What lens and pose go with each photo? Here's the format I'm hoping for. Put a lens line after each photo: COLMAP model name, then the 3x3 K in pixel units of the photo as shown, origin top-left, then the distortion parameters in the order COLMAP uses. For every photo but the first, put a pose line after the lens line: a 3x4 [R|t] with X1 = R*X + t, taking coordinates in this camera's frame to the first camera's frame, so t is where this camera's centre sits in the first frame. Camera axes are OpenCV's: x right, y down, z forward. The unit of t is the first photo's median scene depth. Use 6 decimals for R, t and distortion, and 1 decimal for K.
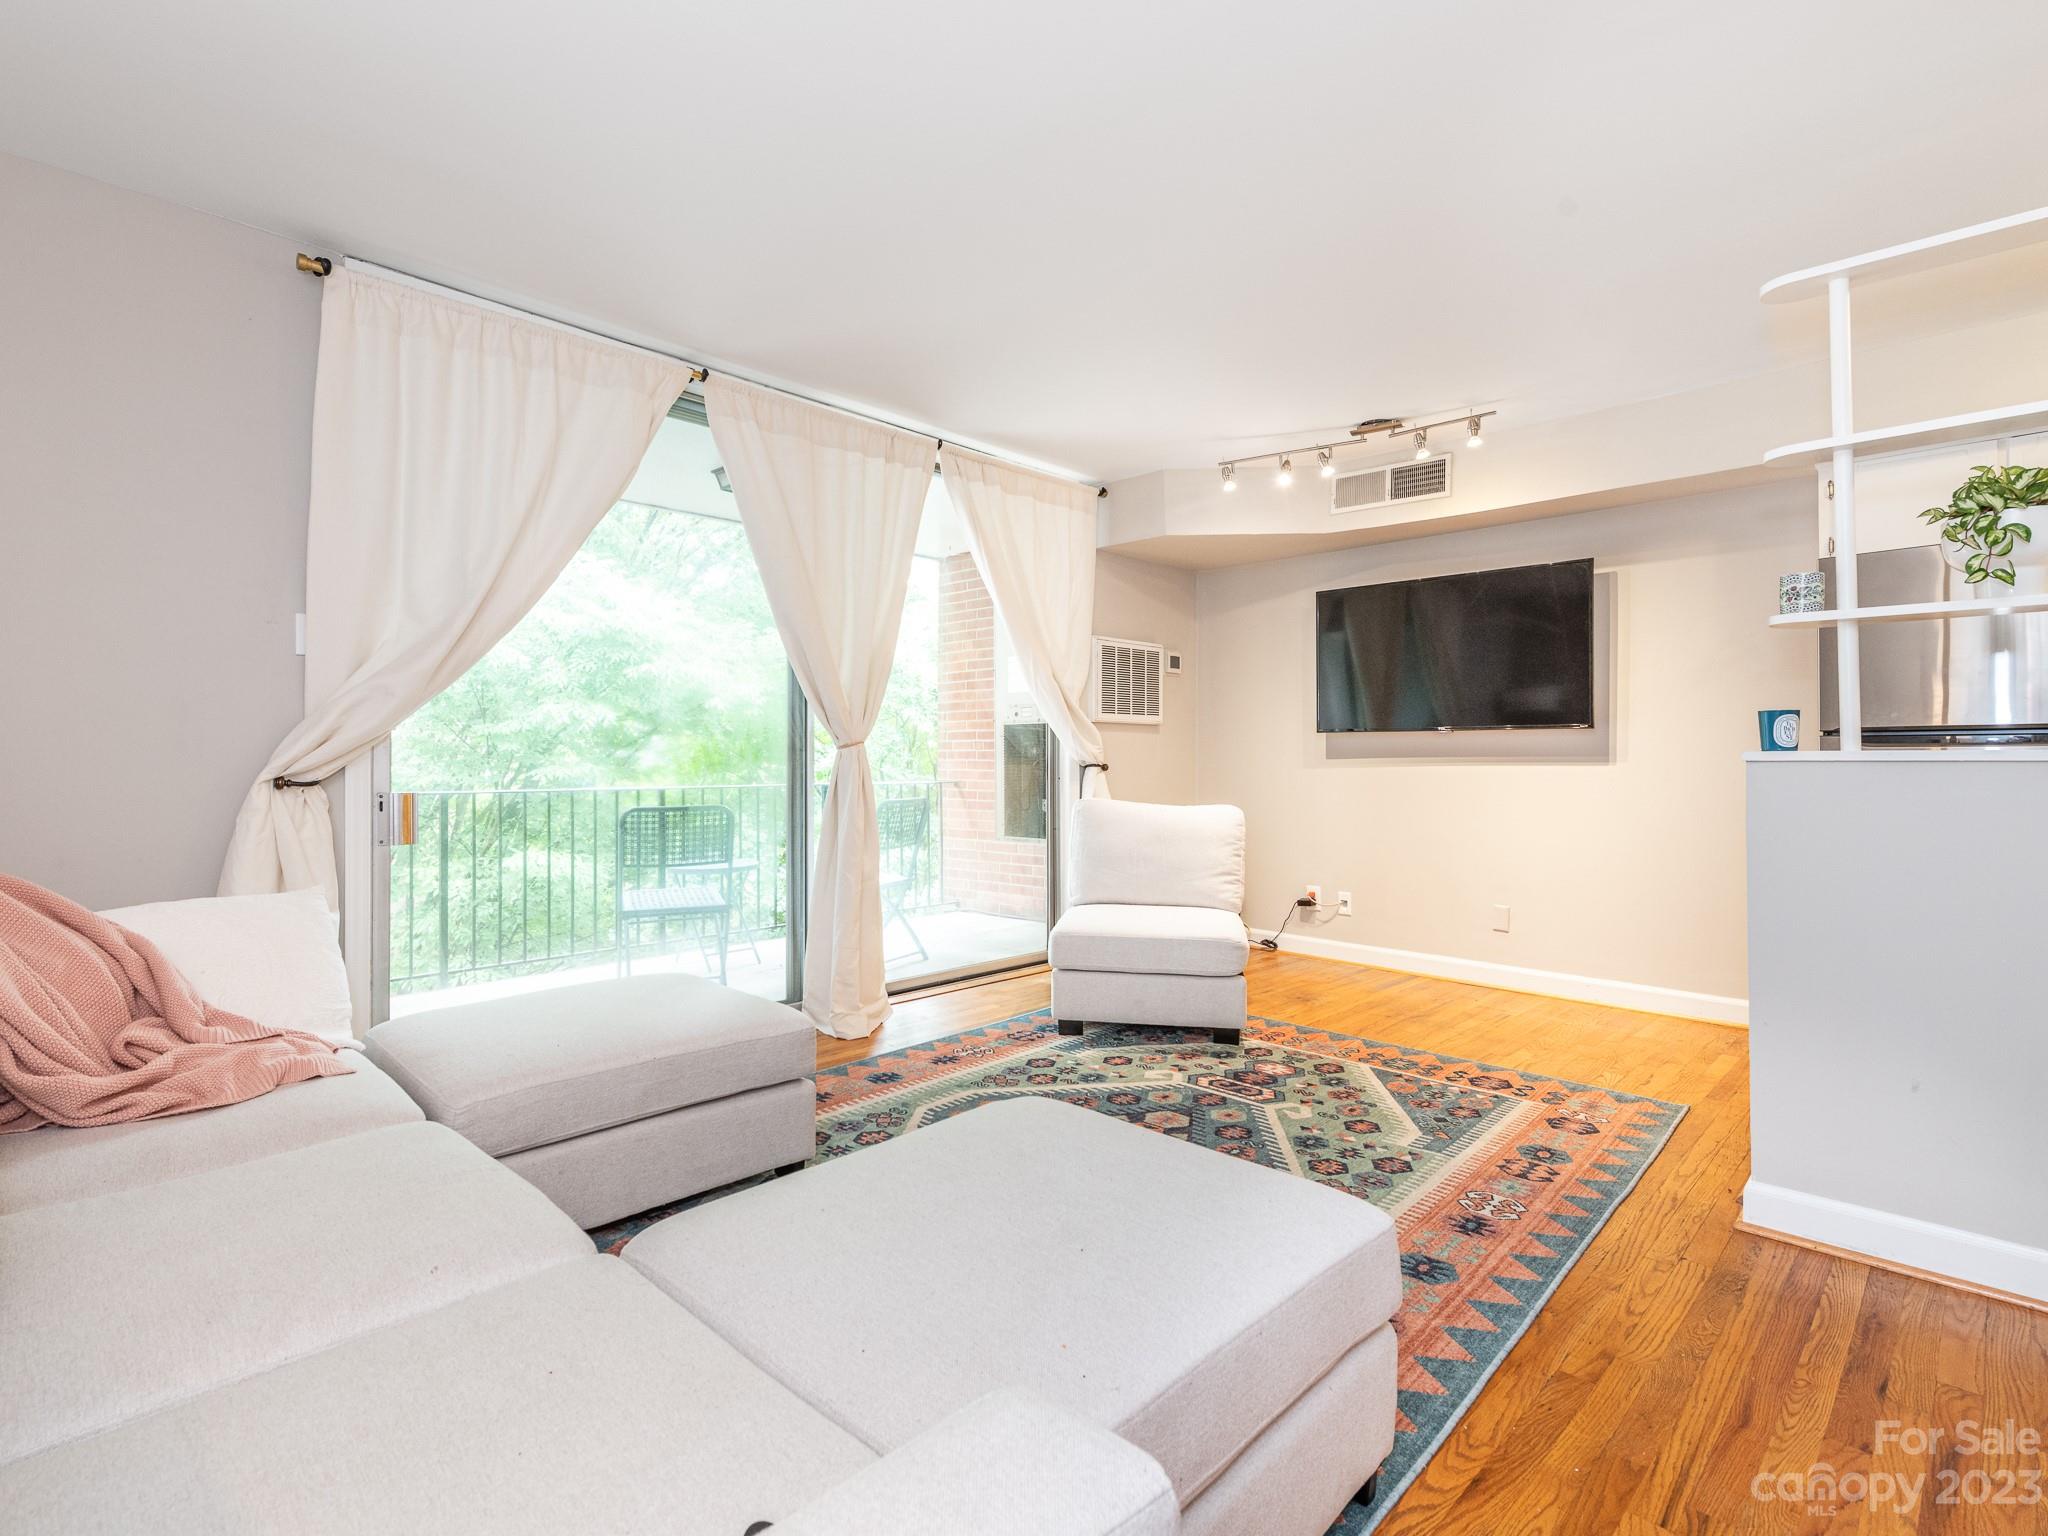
lens RADIAL K [[1011.3, 0, 978.5], [0, 1011.3, 766.8], [0, 0, 1]] dist [0.005278, -0.000186]
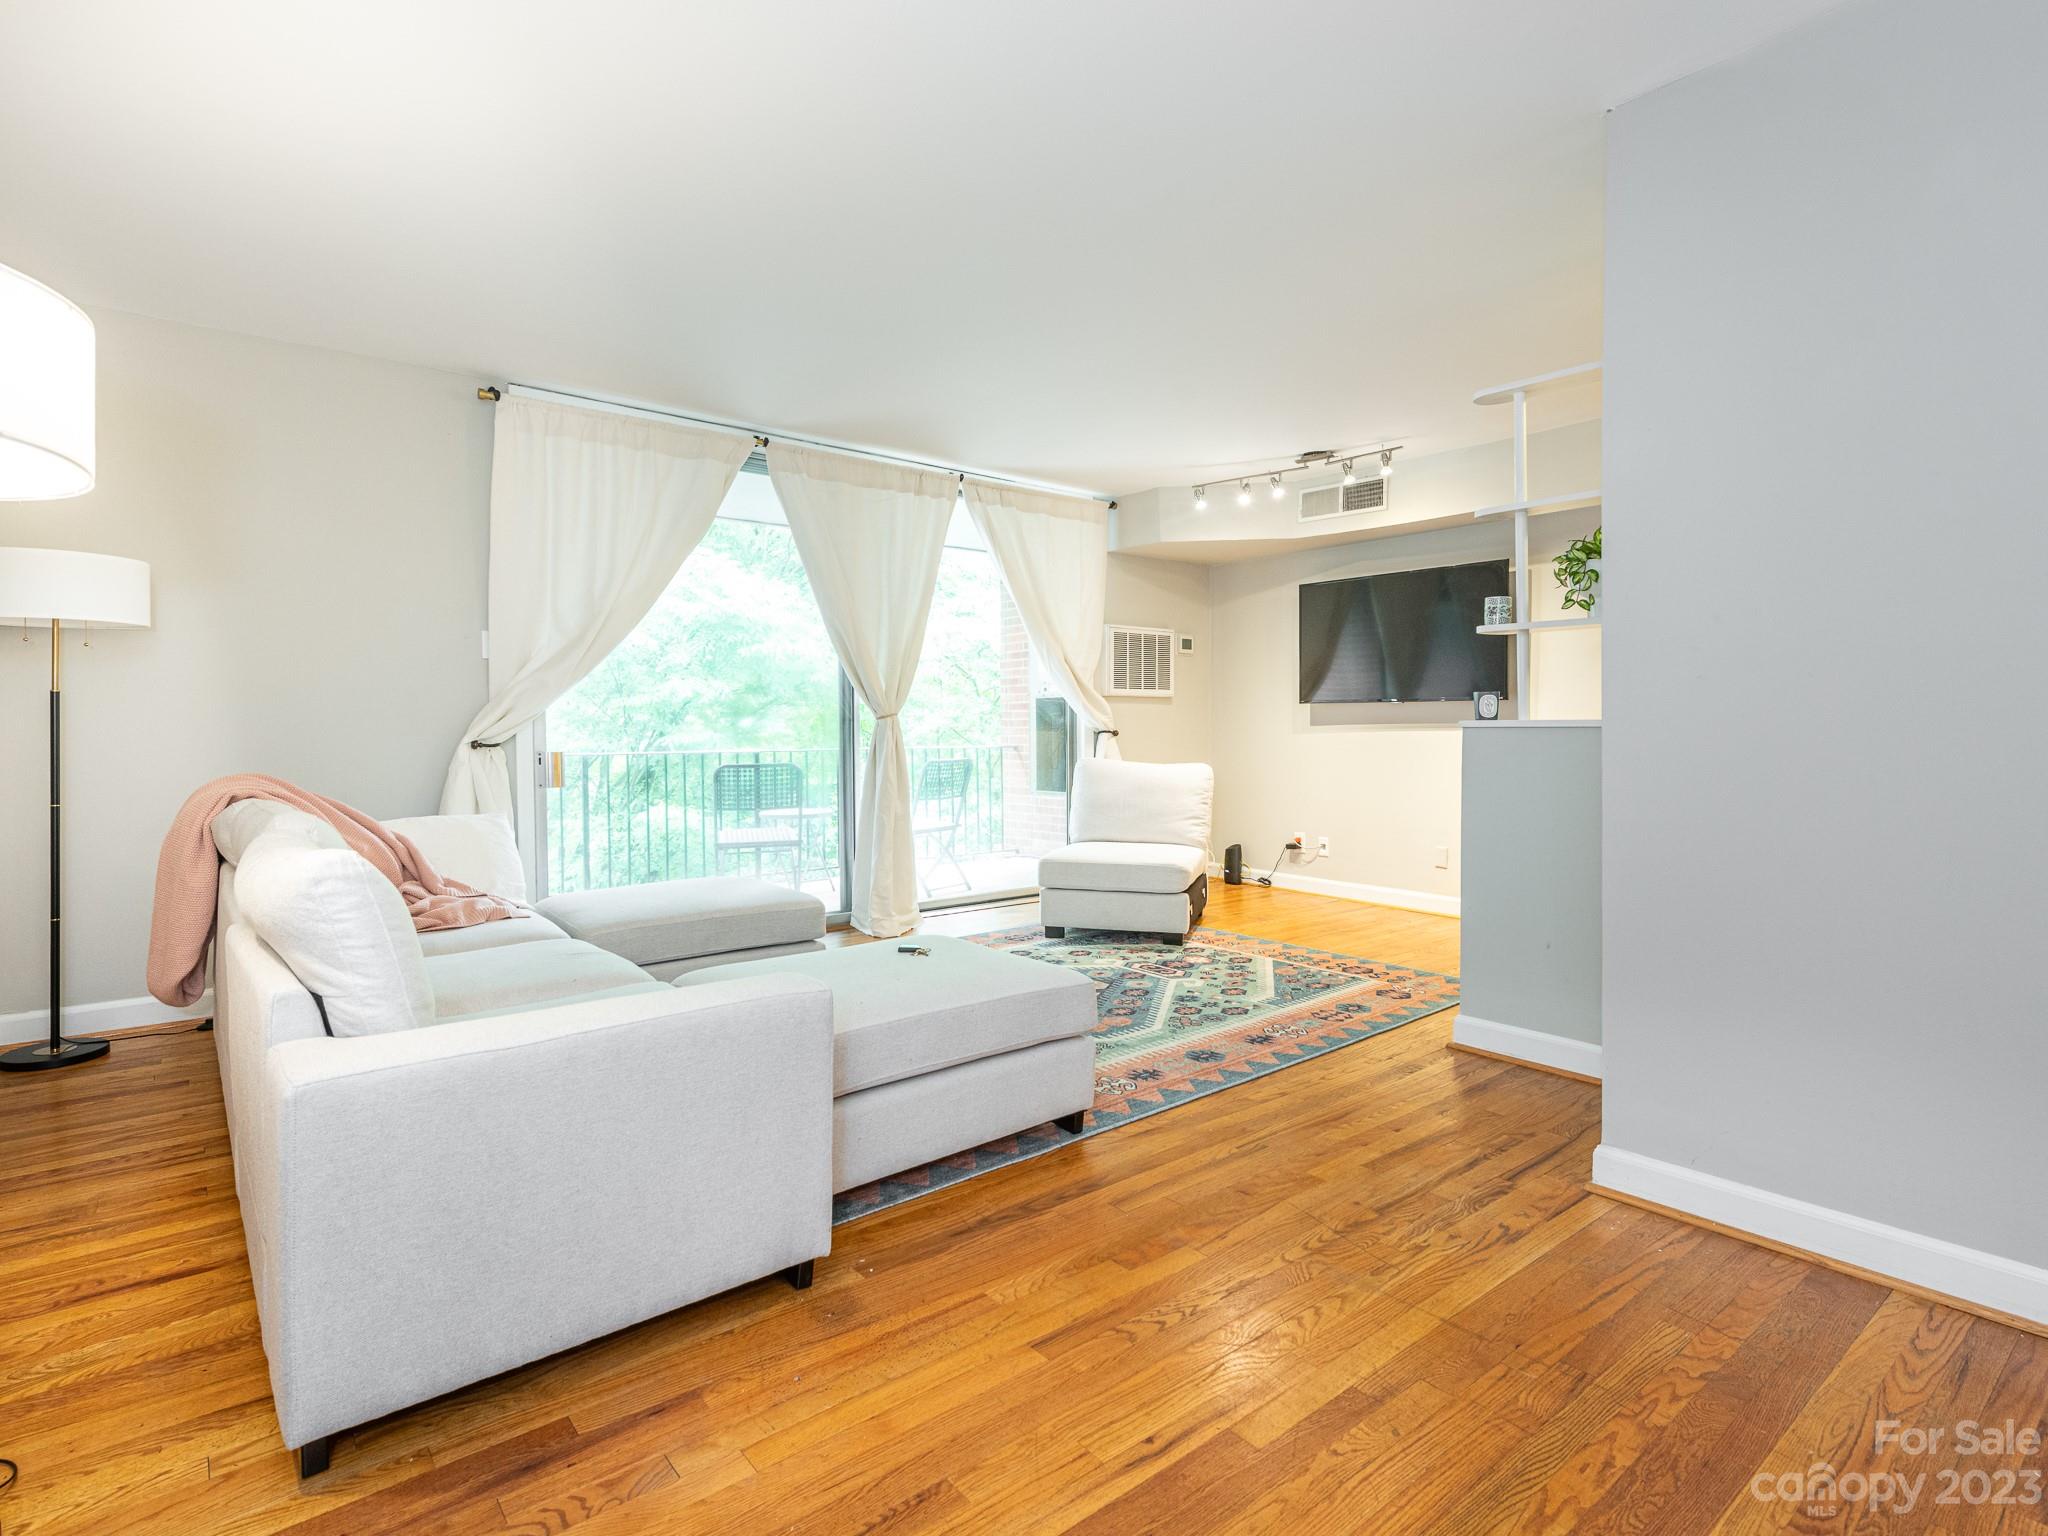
lens RADIAL K [[929.7, 0, 1024.0], [0, 929.7, 768.0], [0, 0, 1]] dist [-0.002988, -0.000449]
pose [[0.998823, -0.001181, -0.048488, 0.087806], [0.002975, 0.999313, 0.036937, 0.000885], [0.048411, -0.037038, 0.998141, -0.154371]]
